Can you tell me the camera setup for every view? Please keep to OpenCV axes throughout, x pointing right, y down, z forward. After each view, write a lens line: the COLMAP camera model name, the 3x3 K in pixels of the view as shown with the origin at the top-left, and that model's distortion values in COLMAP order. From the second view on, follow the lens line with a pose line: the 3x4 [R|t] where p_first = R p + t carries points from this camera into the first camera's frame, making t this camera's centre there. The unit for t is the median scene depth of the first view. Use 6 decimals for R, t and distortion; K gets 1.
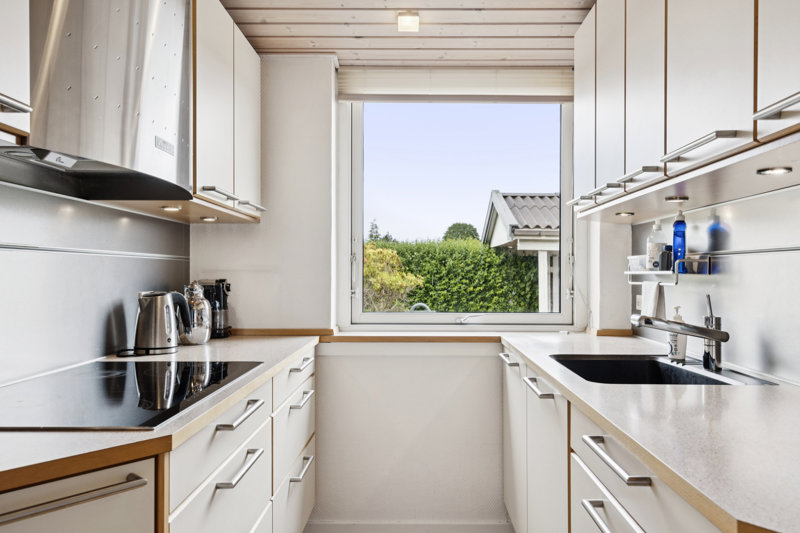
lens RADIAL K [[618.6, 0, 401.3], [0, 618.6, 267.1], [0, 0, 1]] dist [0.007244, 0.000851]
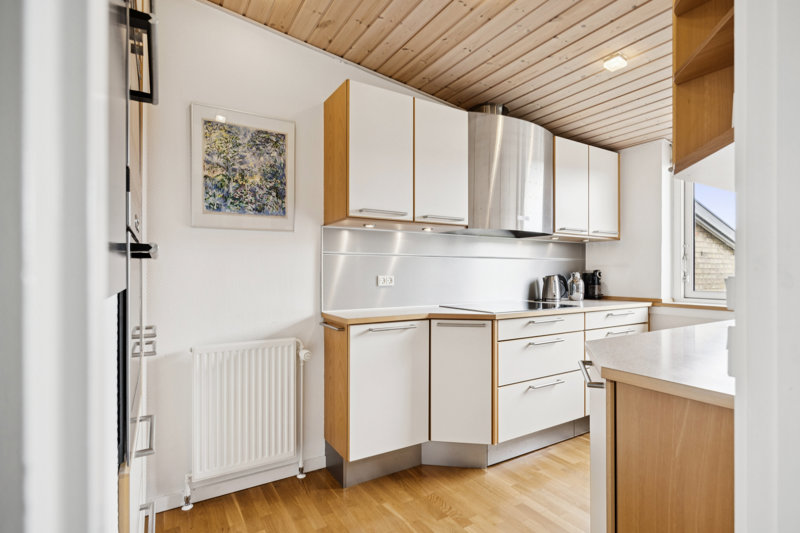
lens RADIAL K [[402.4, 0, 400.6], [0, 402.4, 270.4], [0, 0, 1]] dist [-0.000579, 0.000599]
pose [[0.523631, -0.009596, -0.851891, 0.496120], [0.010233, 0.999935, -0.004973, 0.020382], [0.851884, -0.006114, 0.523695, -0.220609]]
